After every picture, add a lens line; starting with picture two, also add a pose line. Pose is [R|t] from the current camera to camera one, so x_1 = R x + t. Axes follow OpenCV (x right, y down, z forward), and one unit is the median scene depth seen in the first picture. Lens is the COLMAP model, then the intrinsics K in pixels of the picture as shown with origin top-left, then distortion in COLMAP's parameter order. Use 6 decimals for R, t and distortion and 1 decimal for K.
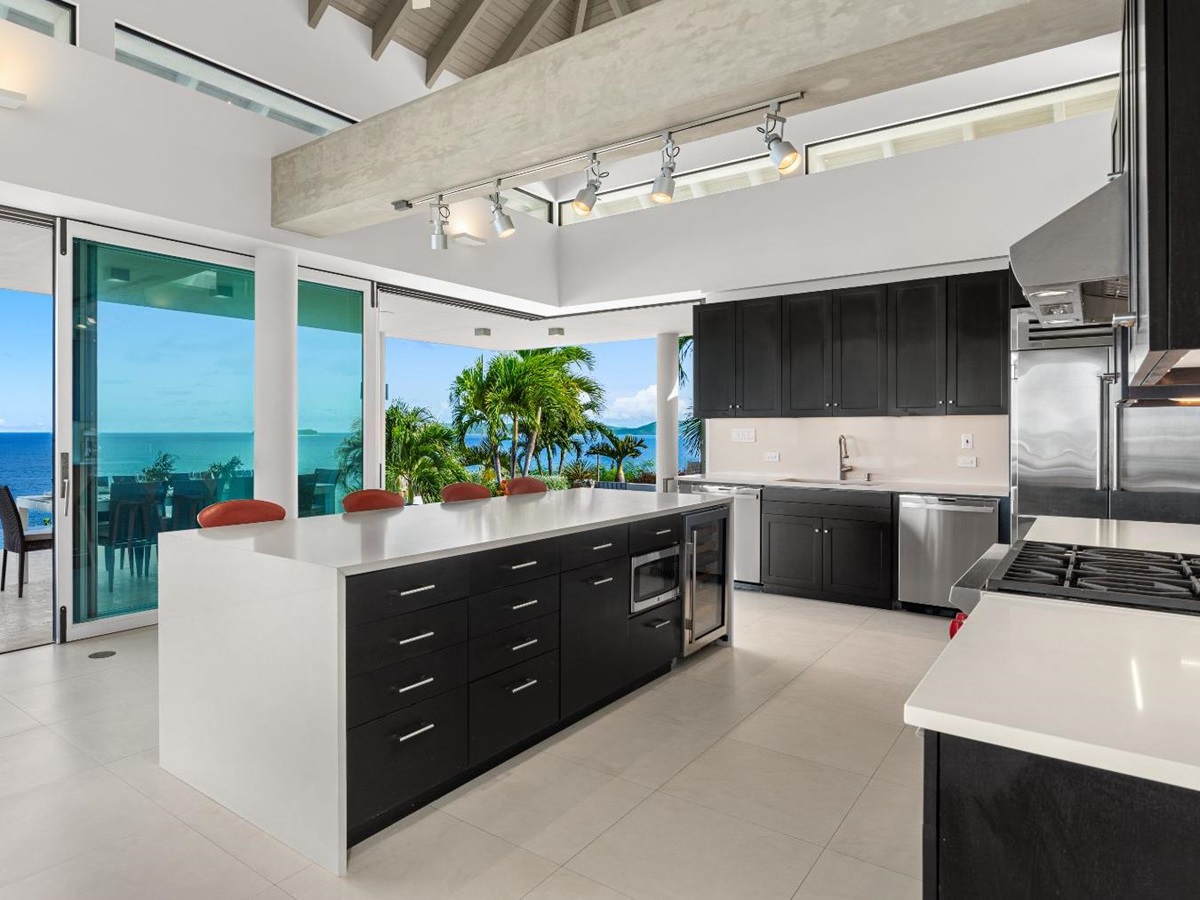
lens RADIAL K [[719.8, 0, 599.5], [0, 719.8, 443.6], [0, 0, 1]] dist [-0.003693, 0.001265]
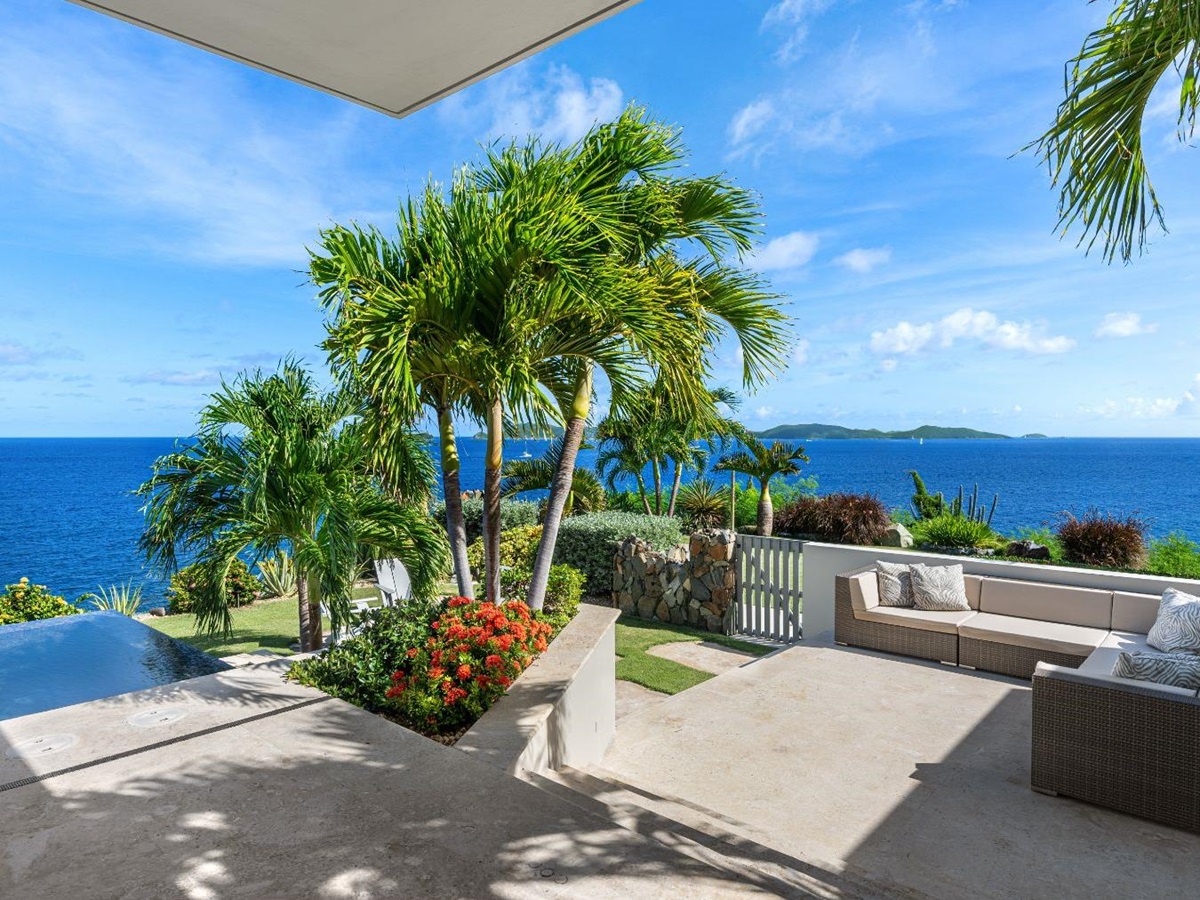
lens RADIAL K [[719.8, 0, 600.4], [0, 719.8, 449.9], [0, 0, 1]] dist [-0.003693, 0.001265]
pose [[0.986263, 0.003275, -0.165152, -0.011708], [-0.002916, 0.999993, 0.002418, -0.005410], [0.165158, -0.001903, 0.986265, 0.344515]]
